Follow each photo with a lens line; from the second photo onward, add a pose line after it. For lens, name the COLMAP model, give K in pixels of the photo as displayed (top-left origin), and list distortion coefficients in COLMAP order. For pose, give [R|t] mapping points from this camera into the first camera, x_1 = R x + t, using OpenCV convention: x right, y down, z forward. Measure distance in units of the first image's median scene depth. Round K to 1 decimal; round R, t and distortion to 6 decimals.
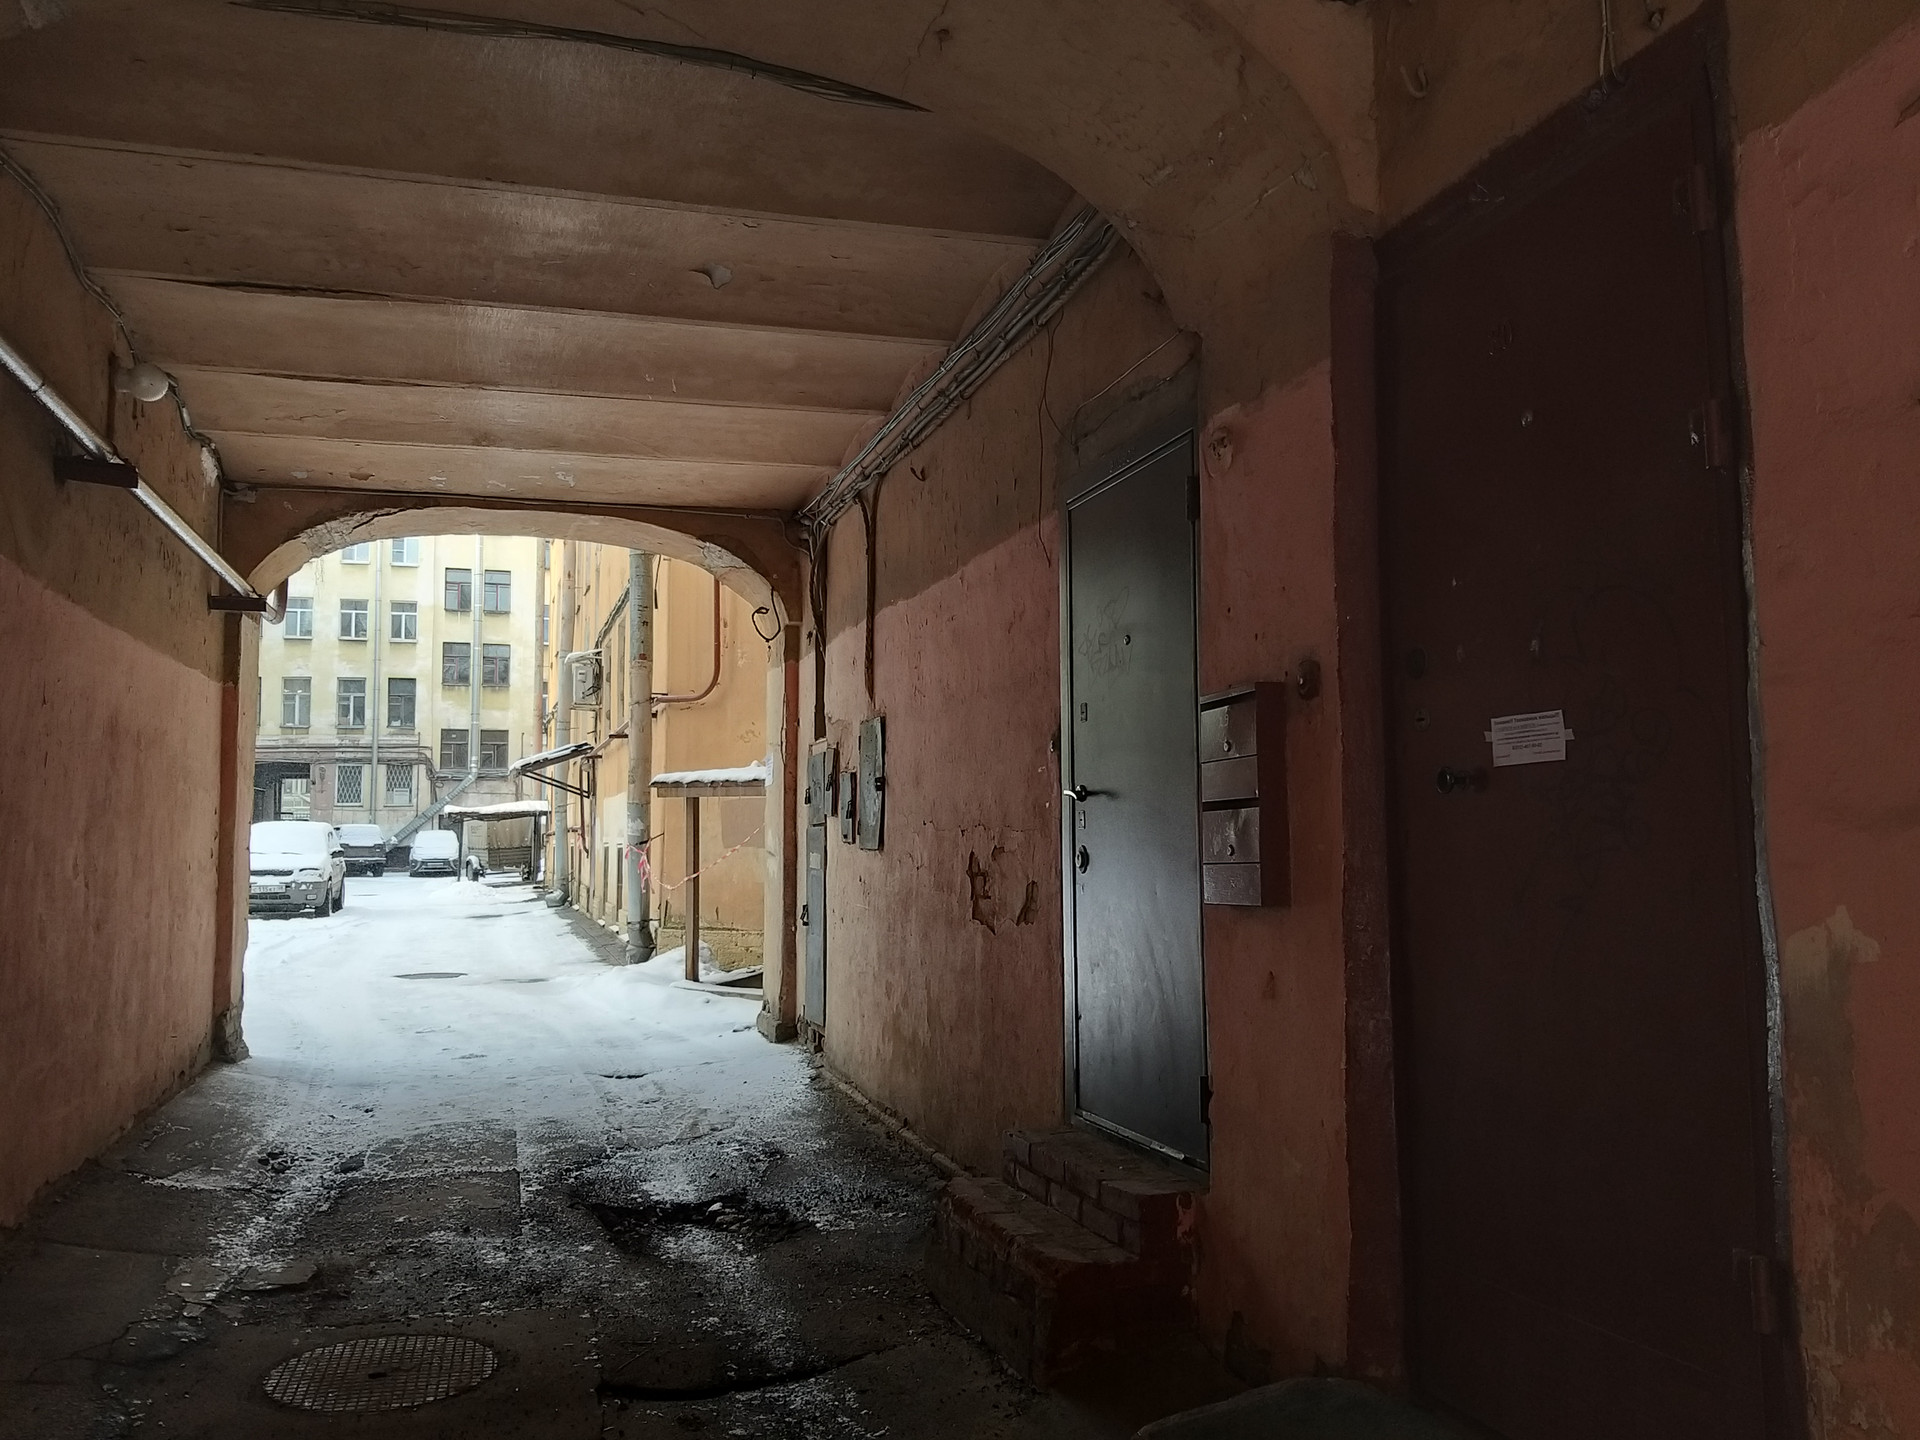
lens RADIAL K [[1451.3, 0, 960.0], [0, 1451.3, 720.0], [0, 0, 1]] dist [0.008177, -0.002857]
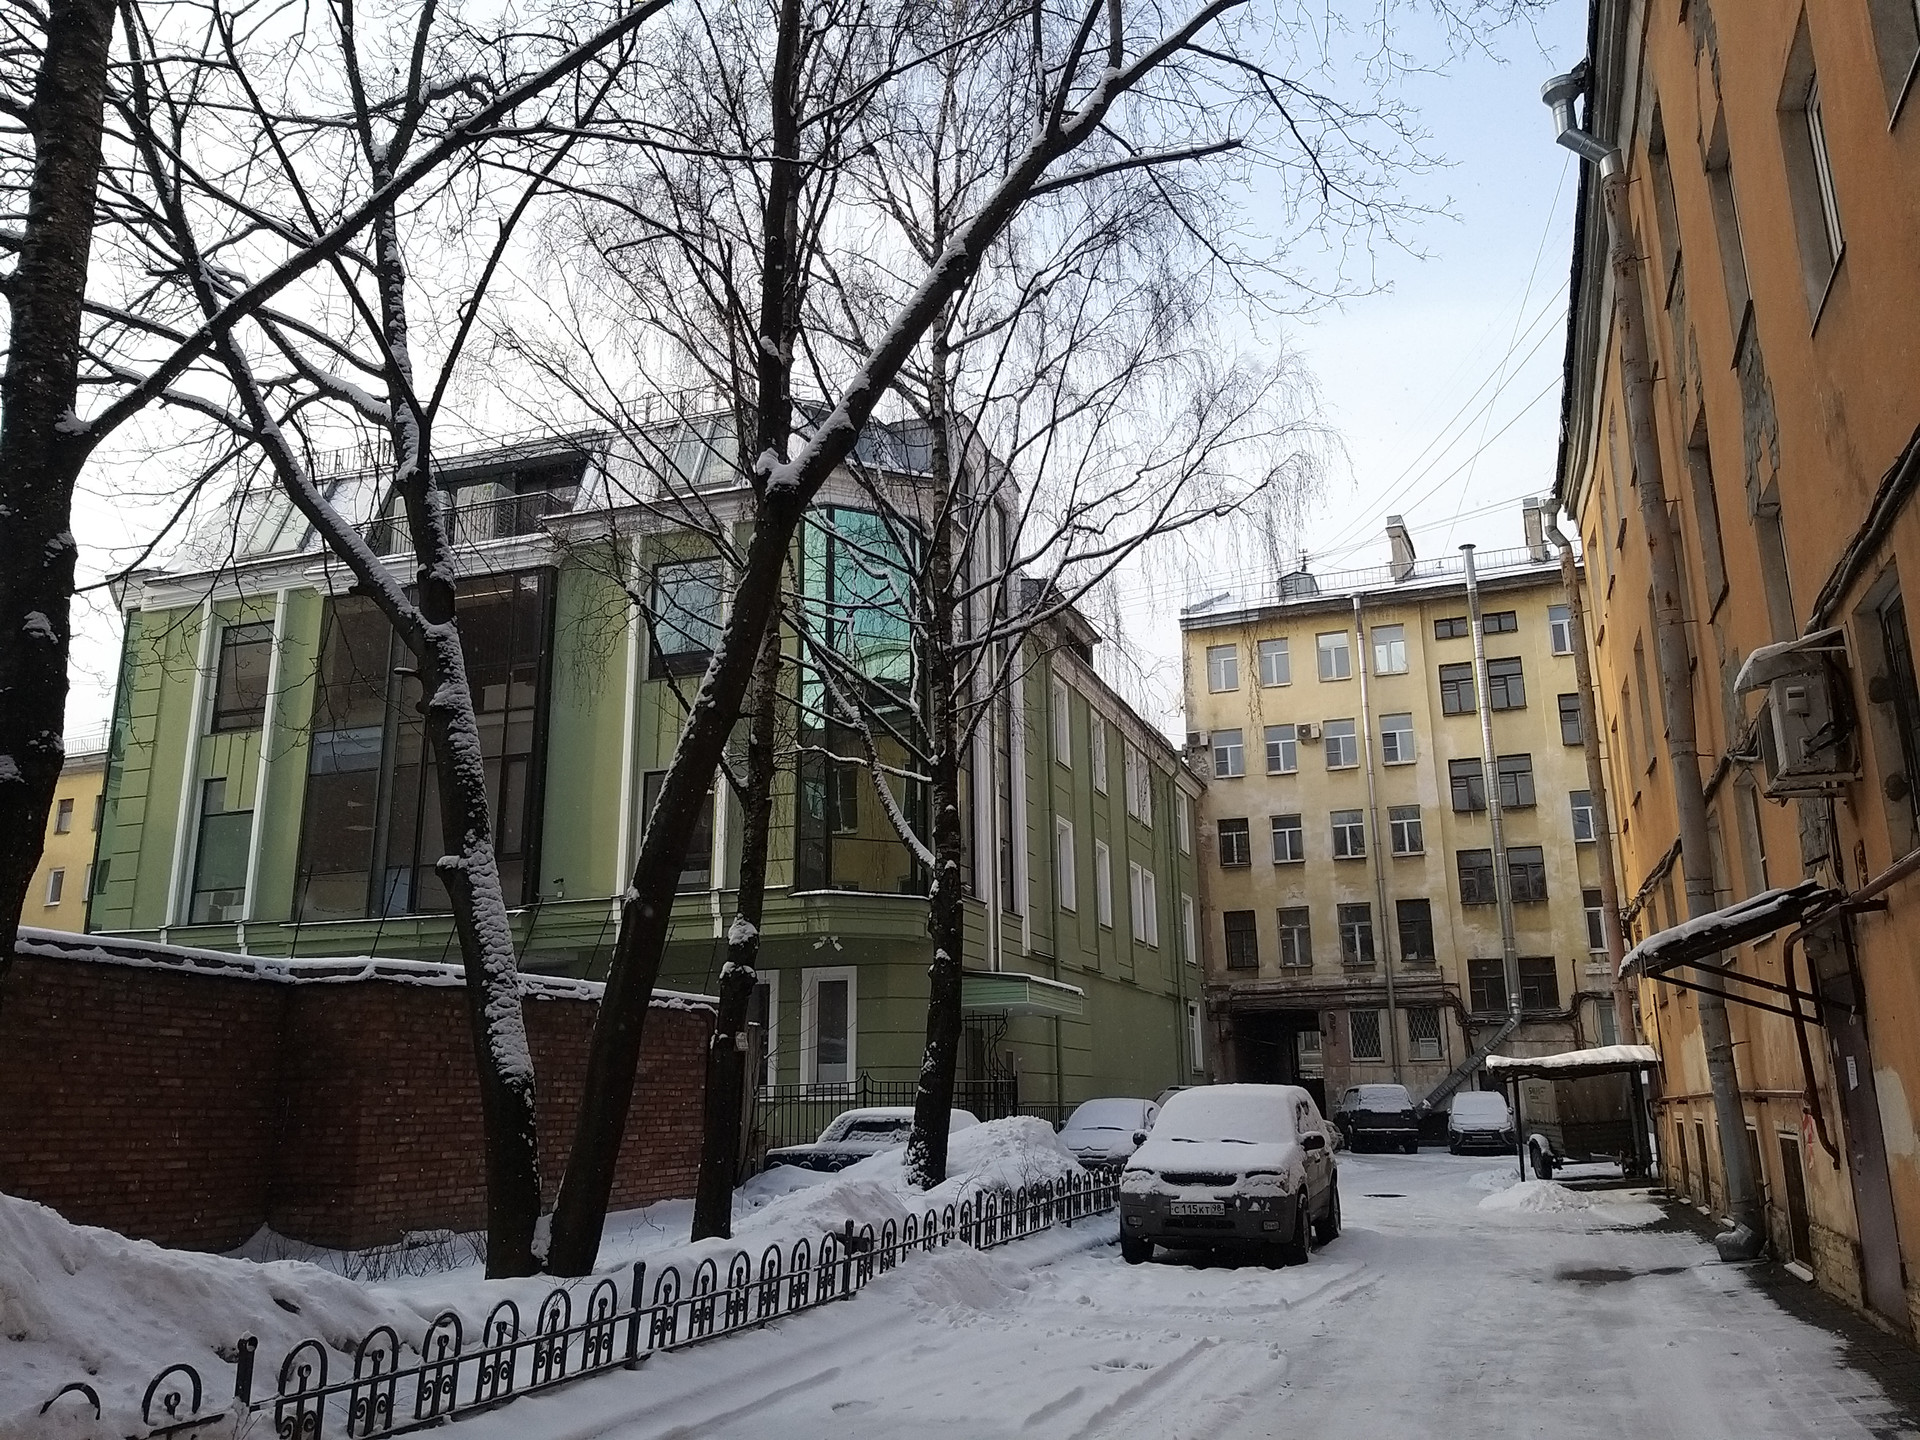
lens RADIAL K [[1451.3, 0, 960.0], [0, 1451.3, 720.0], [0, 0, 1]] dist [0.008177, -0.002857]
pose [[0.778837, -0.164208, -0.605350, -0.072881], [0.058381, 0.979911, -0.190700, 0.013311], [0.624503, 0.113184, 0.772778, 0.203280]]
